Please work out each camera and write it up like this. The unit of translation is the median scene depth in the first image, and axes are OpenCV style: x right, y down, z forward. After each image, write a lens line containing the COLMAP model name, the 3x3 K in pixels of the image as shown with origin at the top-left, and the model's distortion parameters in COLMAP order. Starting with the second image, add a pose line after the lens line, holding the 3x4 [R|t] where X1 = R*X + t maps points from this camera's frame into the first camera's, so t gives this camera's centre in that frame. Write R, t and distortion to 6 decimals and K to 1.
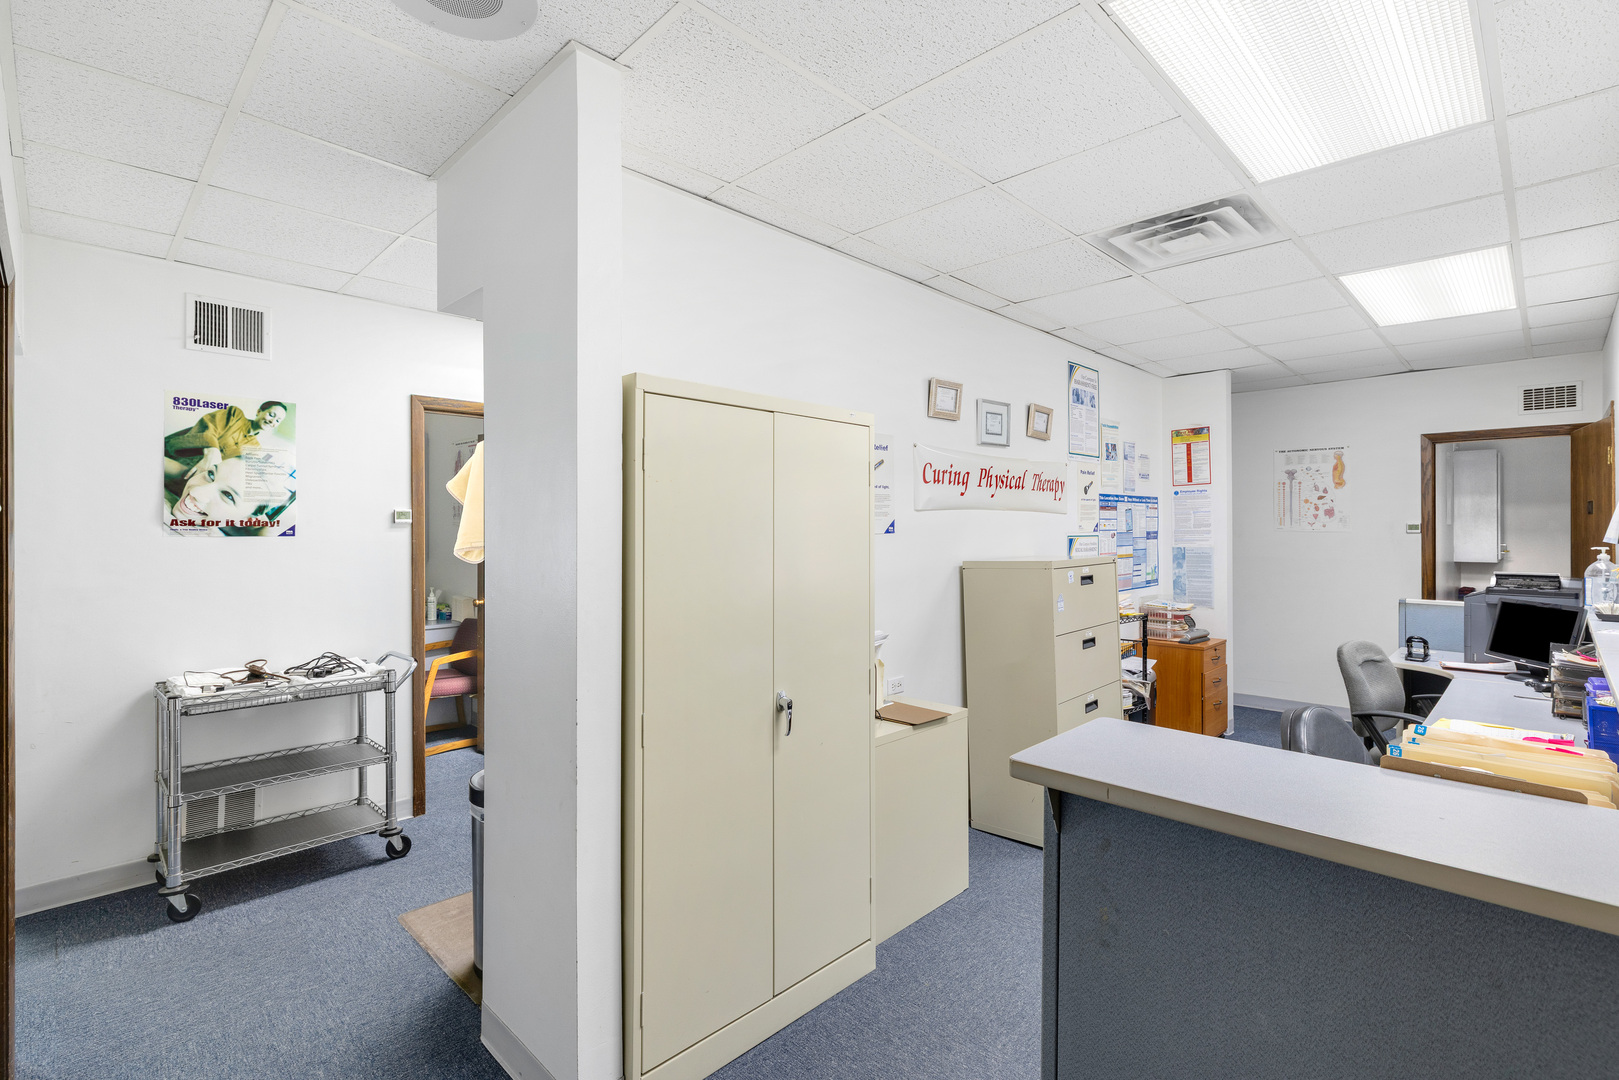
lens RADIAL K [[746.0, 0, 804.9], [0, 746.0, 544.6], [0, 0, 1]] dist [0.000234, -0.000031]
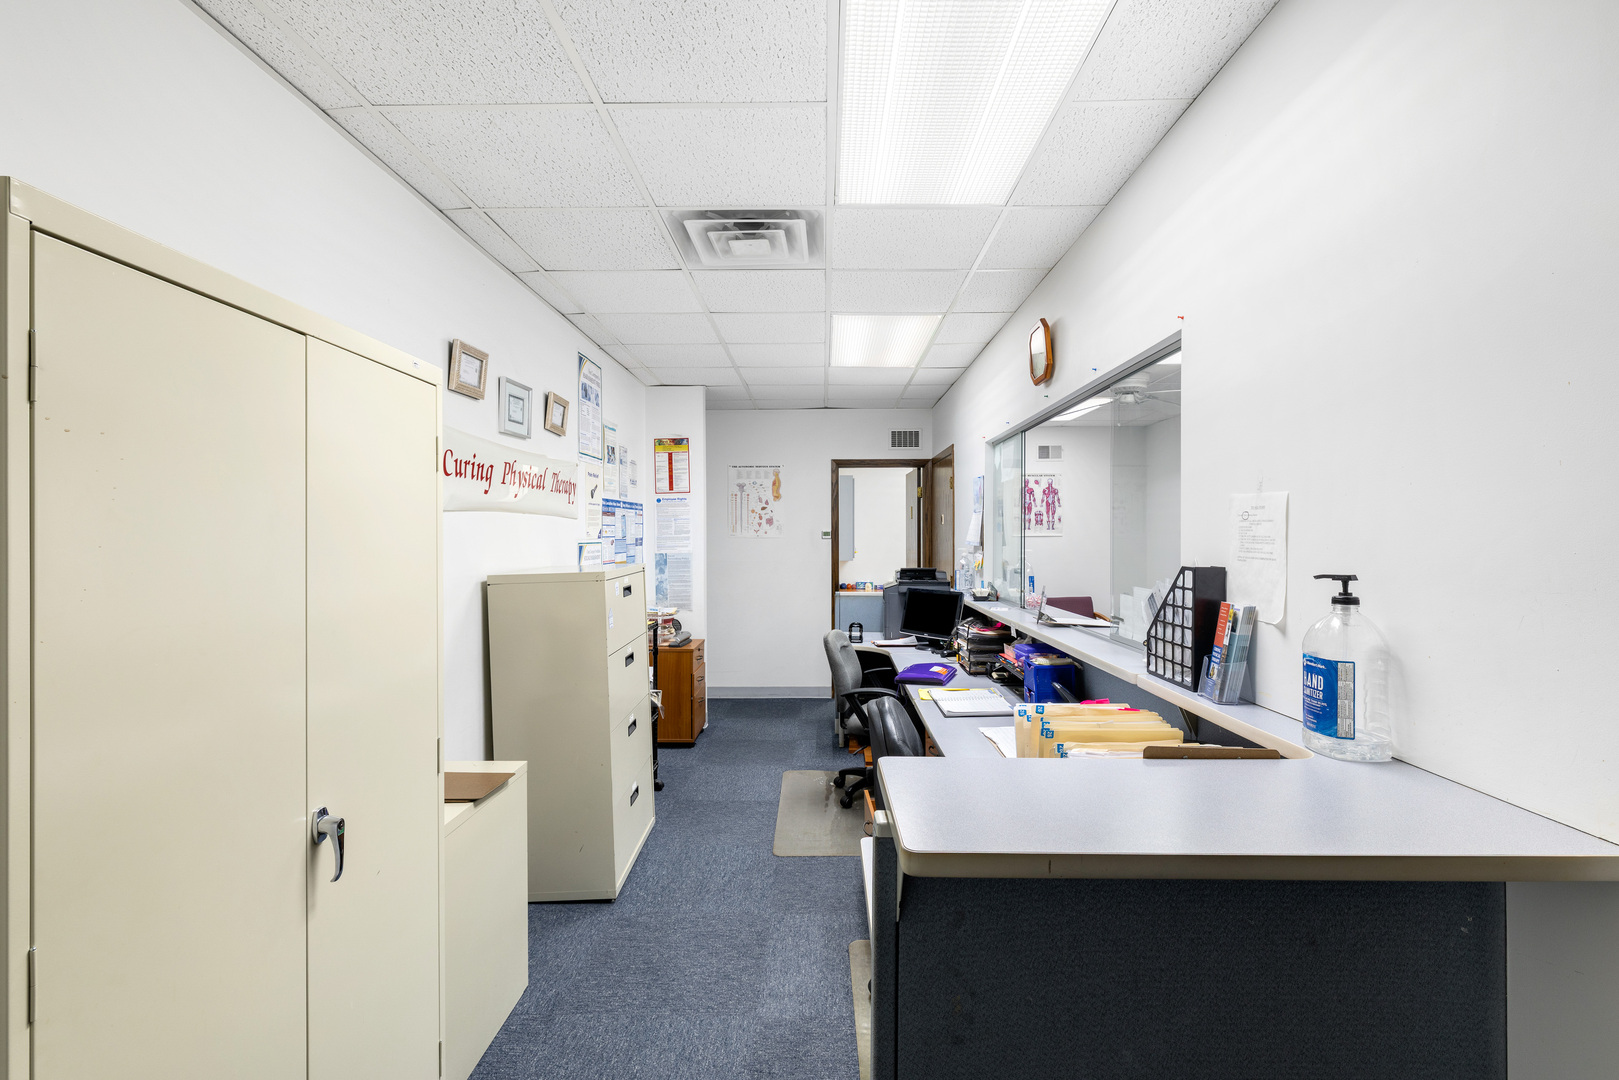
lens RADIAL K [[746.0, 0, 804.9], [0, 746.0, 544.6], [0, 0, 1]] dist [0.000234, -0.000031]
pose [[0.721203, -0.009684, 0.692656, -0.079642], [0.016626, 0.999856, -0.003333, -0.002160], [-0.692524, 0.013920, 0.721261, 0.148522]]
